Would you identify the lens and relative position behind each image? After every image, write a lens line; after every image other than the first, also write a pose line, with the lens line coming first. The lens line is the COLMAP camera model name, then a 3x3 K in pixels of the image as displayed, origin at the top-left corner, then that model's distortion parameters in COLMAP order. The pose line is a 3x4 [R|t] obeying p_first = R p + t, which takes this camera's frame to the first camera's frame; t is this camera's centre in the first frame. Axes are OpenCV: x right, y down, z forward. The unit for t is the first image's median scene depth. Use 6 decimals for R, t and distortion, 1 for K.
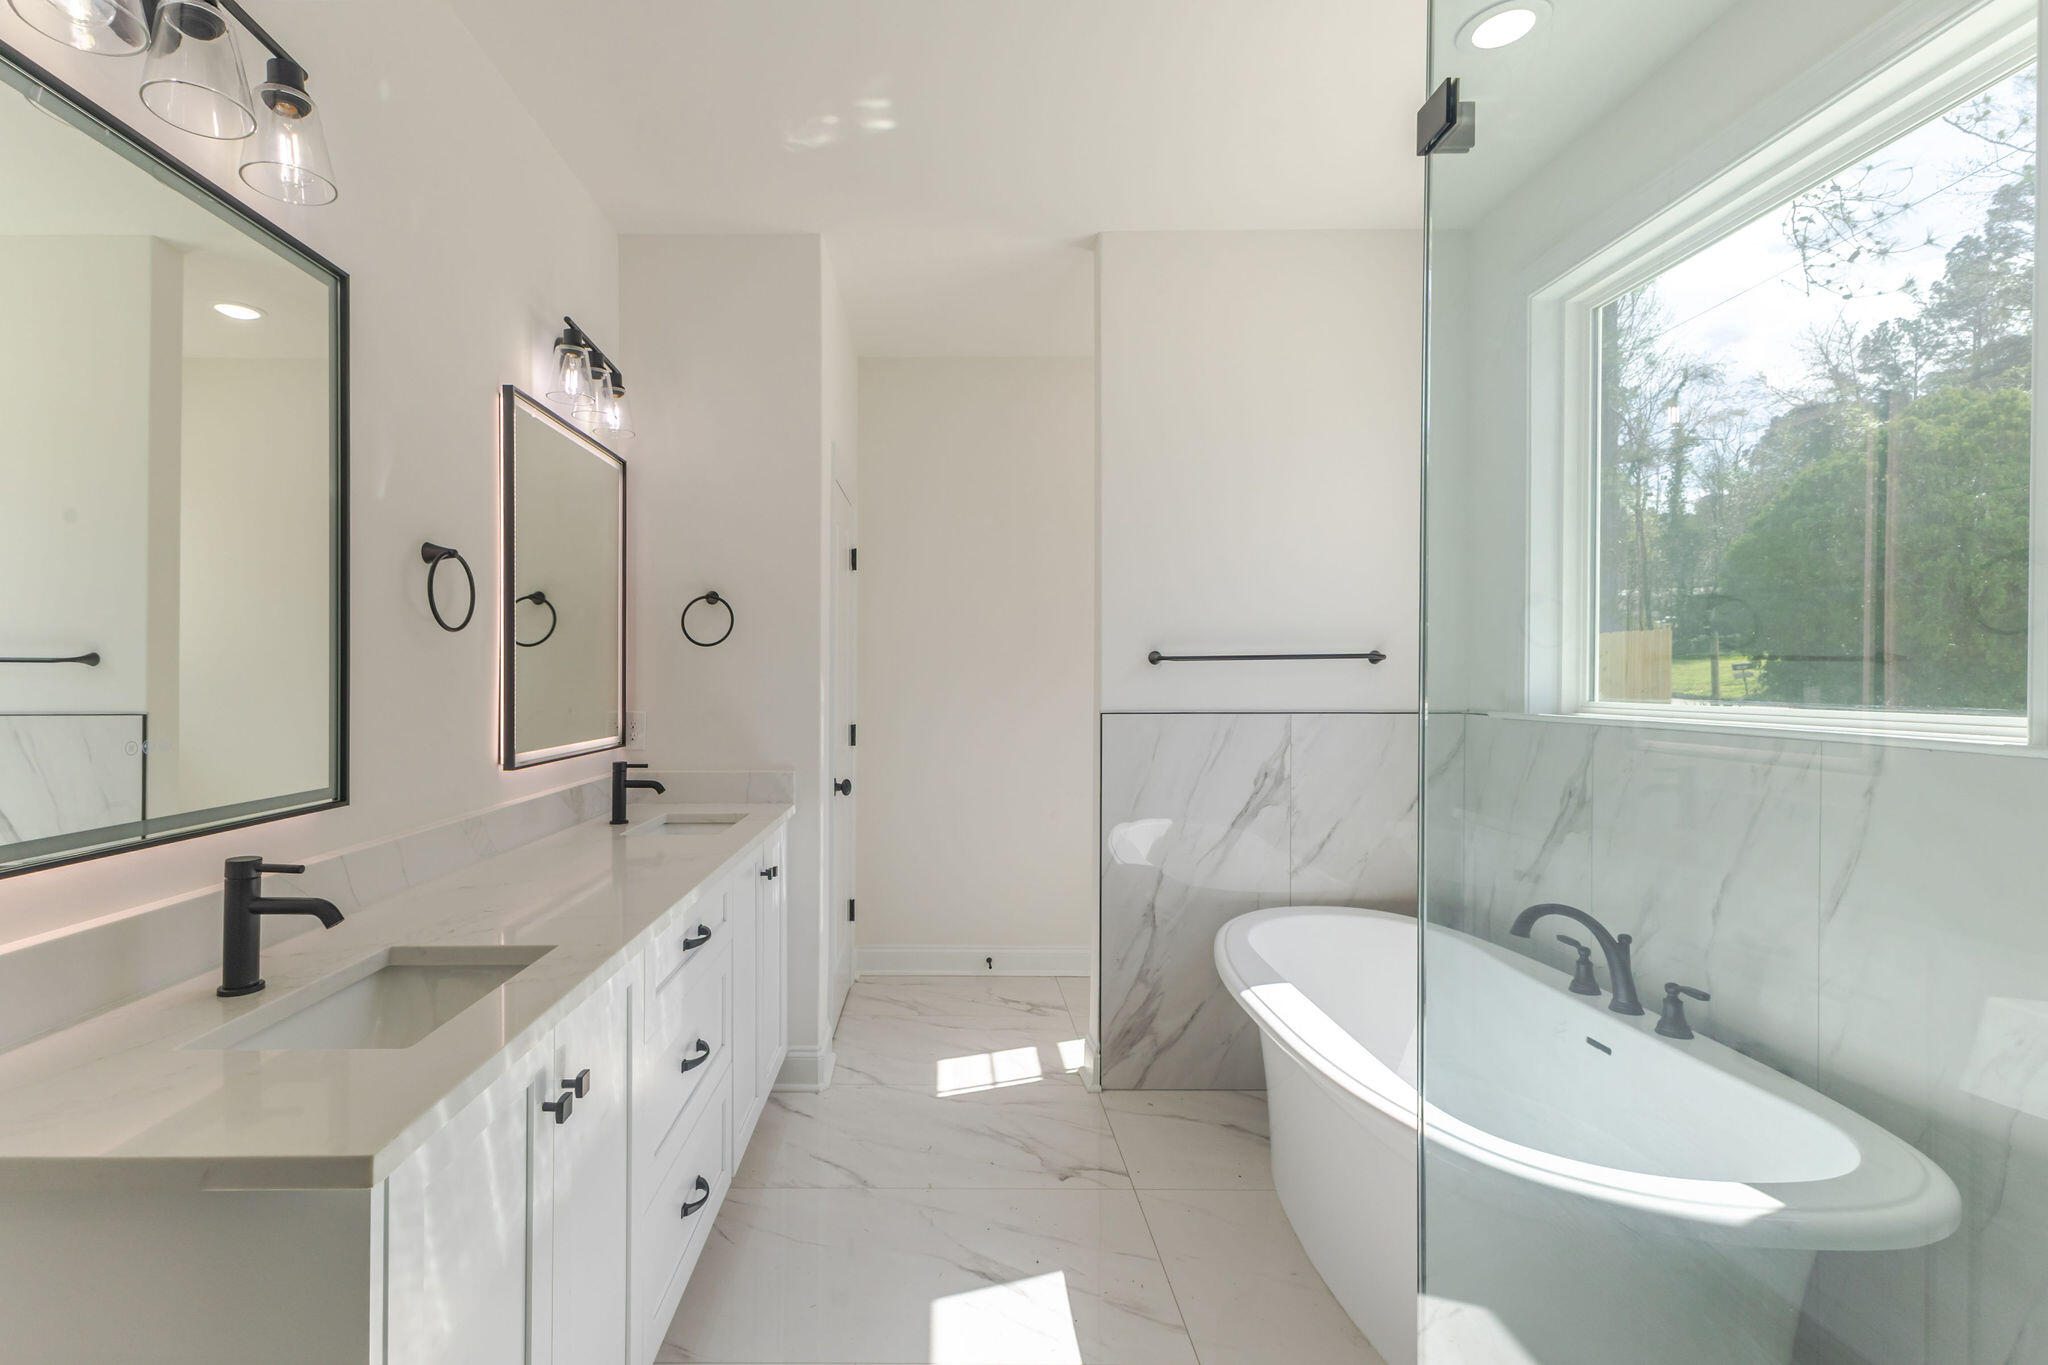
lens RADIAL K [[925.4, 0, 1076.3], [0, 925.4, 691.2], [0, 0, 1]] dist [0.018781, -0.006097]
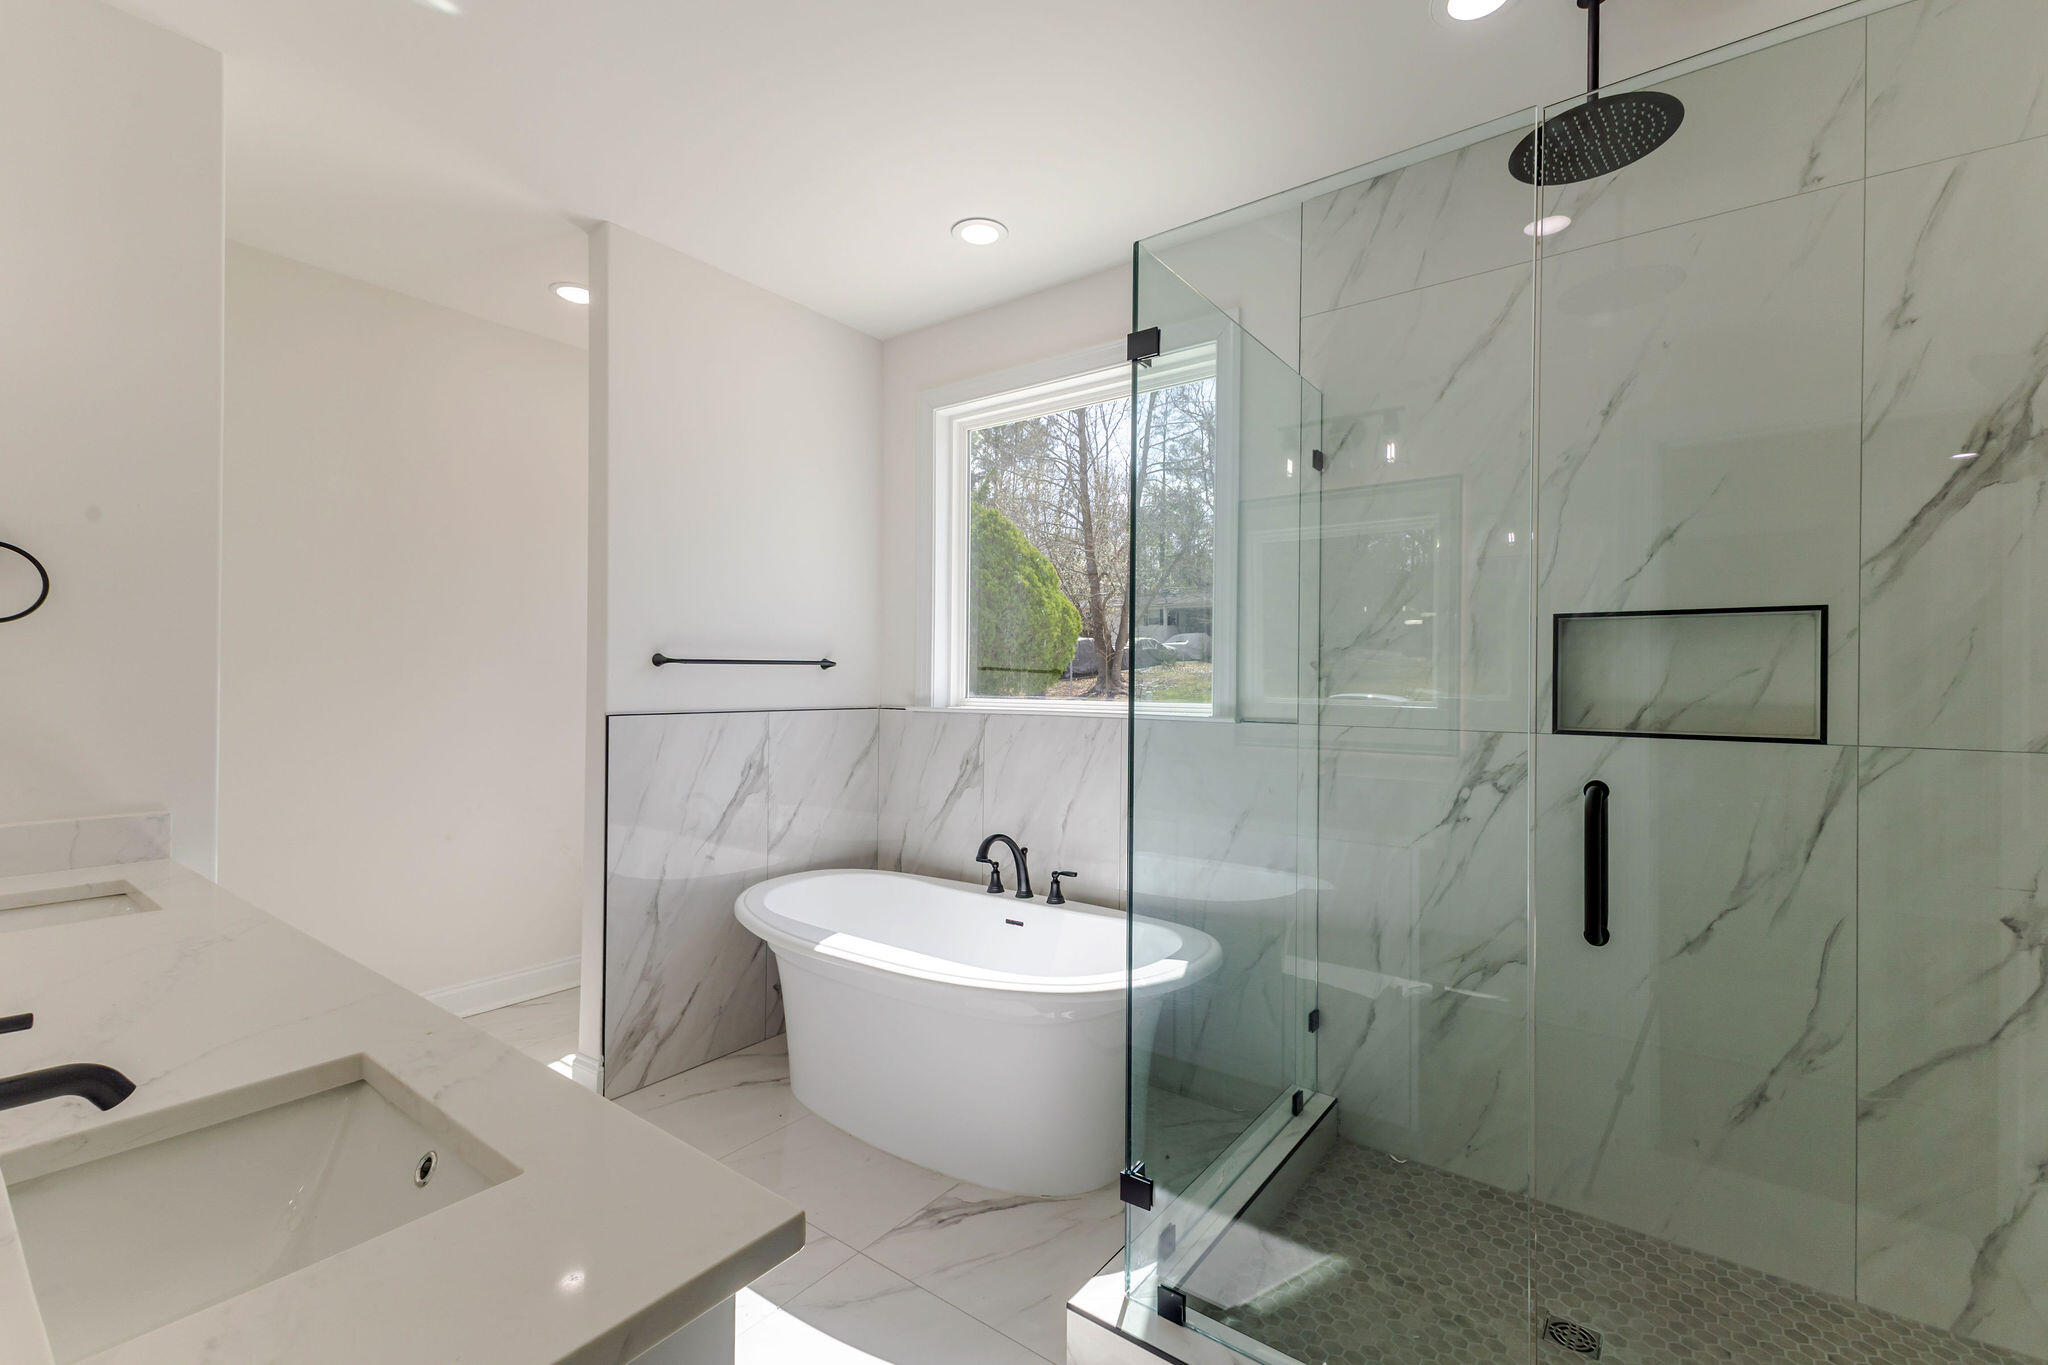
lens RADIAL K [[867.5, 0, 1008.8], [0, 867.5, 689.8], [0, 0, 1]] dist [0.000372, -0.000285]
pose [[0.601923, -0.002273, 0.798551, -0.446953], [0.002328, 0.999997, 0.001092, -0.002977], [-0.798551, 0.001202, 0.601927, 0.115355]]
